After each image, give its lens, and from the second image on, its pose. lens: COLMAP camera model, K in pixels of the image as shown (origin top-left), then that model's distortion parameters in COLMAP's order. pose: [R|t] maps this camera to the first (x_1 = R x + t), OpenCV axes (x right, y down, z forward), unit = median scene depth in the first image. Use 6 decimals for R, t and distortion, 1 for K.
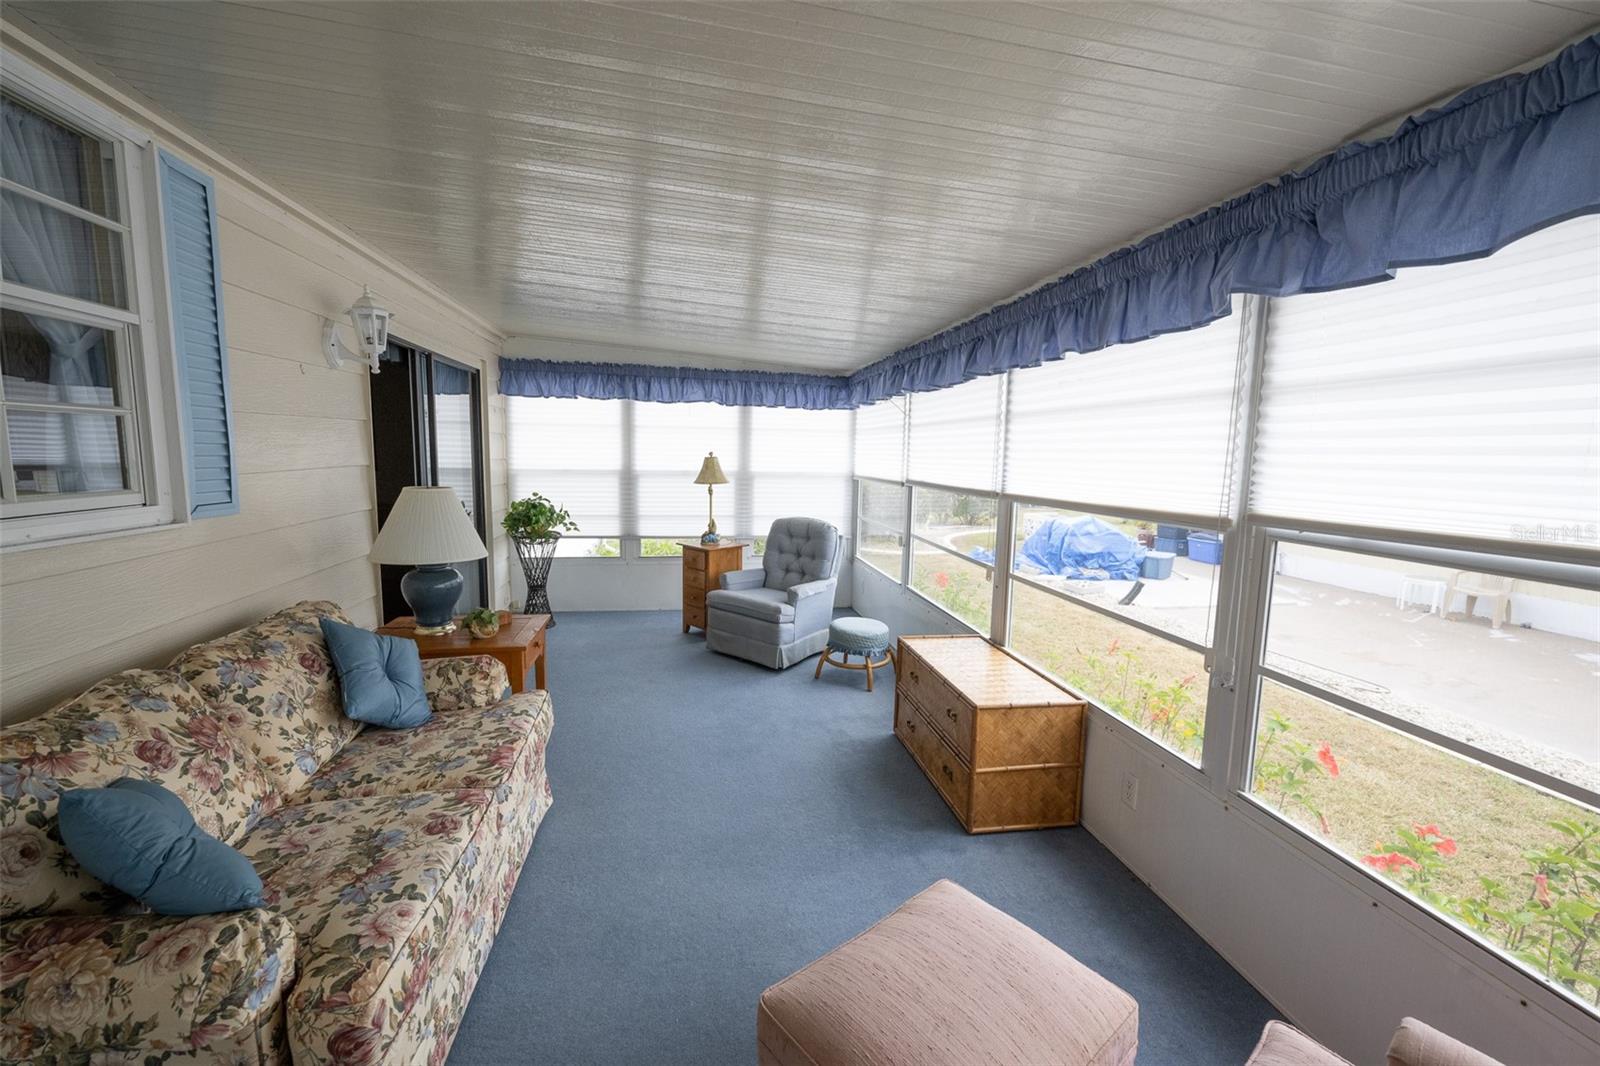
lens RADIAL K [[666.5, 0, 792.7], [0, 666.5, 531.0], [0, 0, 1]] dist [-0.000960, -0.000004]
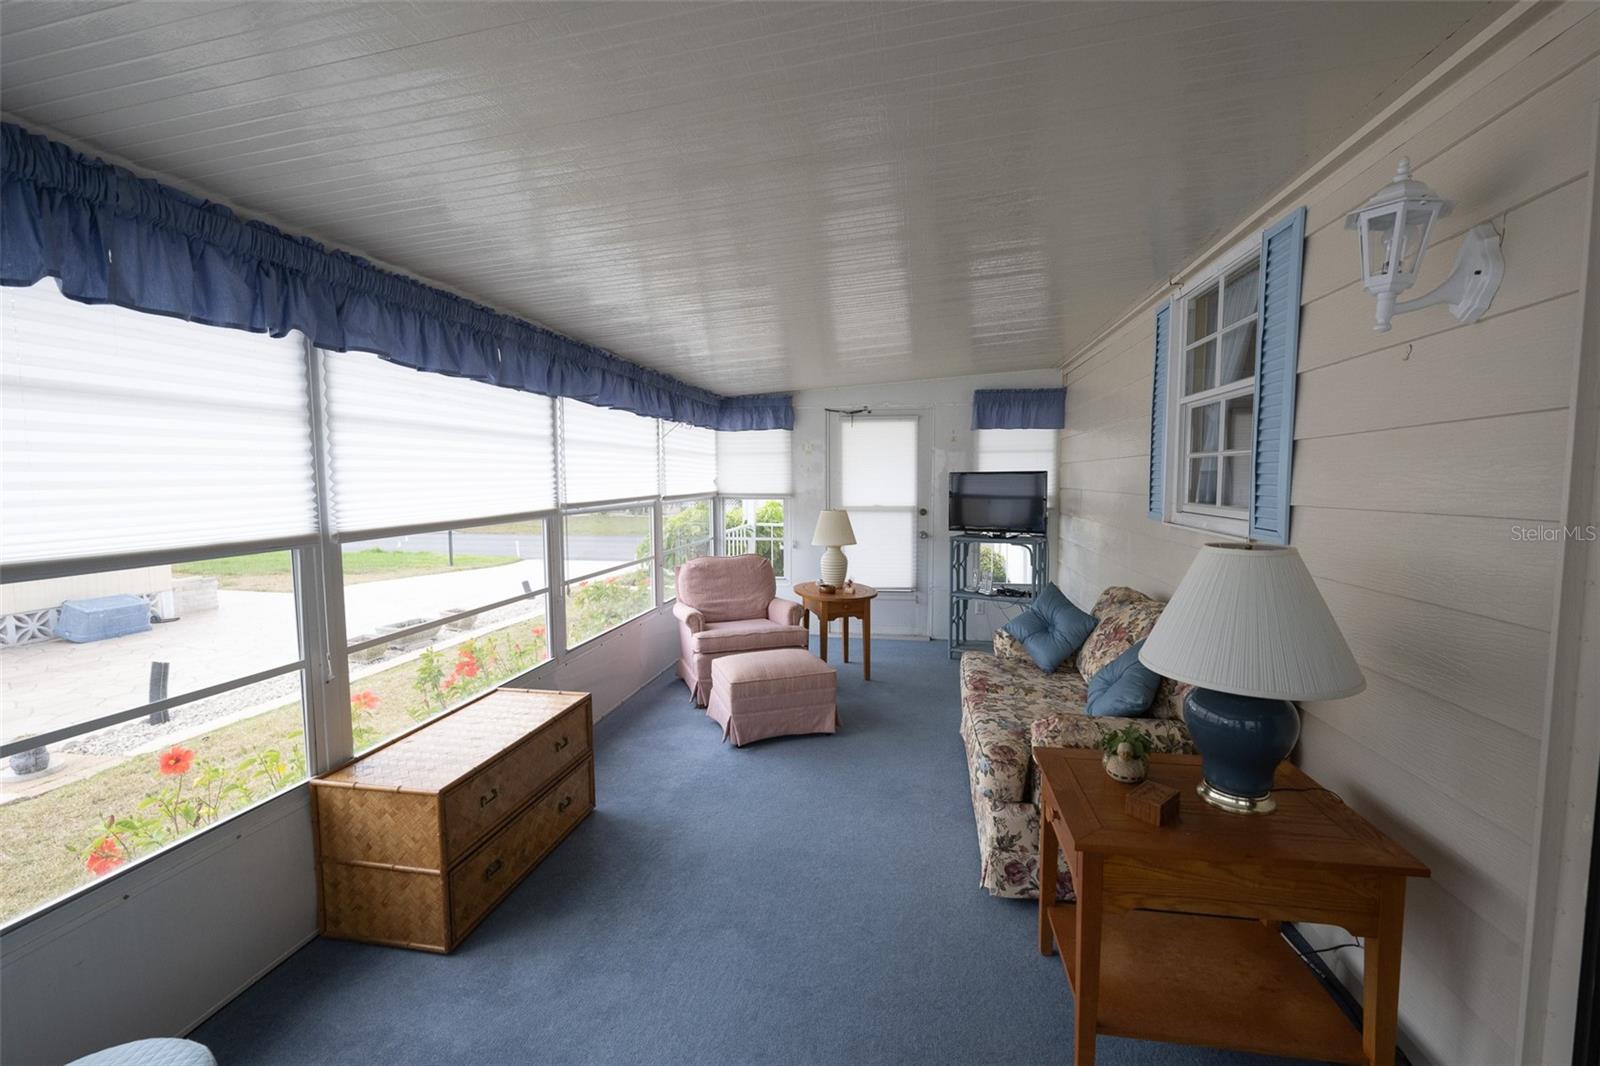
lens RADIAL K [[666.5, 0, 792.7], [0, 666.5, 531.0], [0, 0, 1]] dist [-0.000960, -0.000004]
pose [[-0.938961, -0.040499, 0.341633, -0.509720], [0.029538, 0.979889, 0.197343, -0.269631], [-0.342754, 0.195389, -0.918881, 2.218057]]
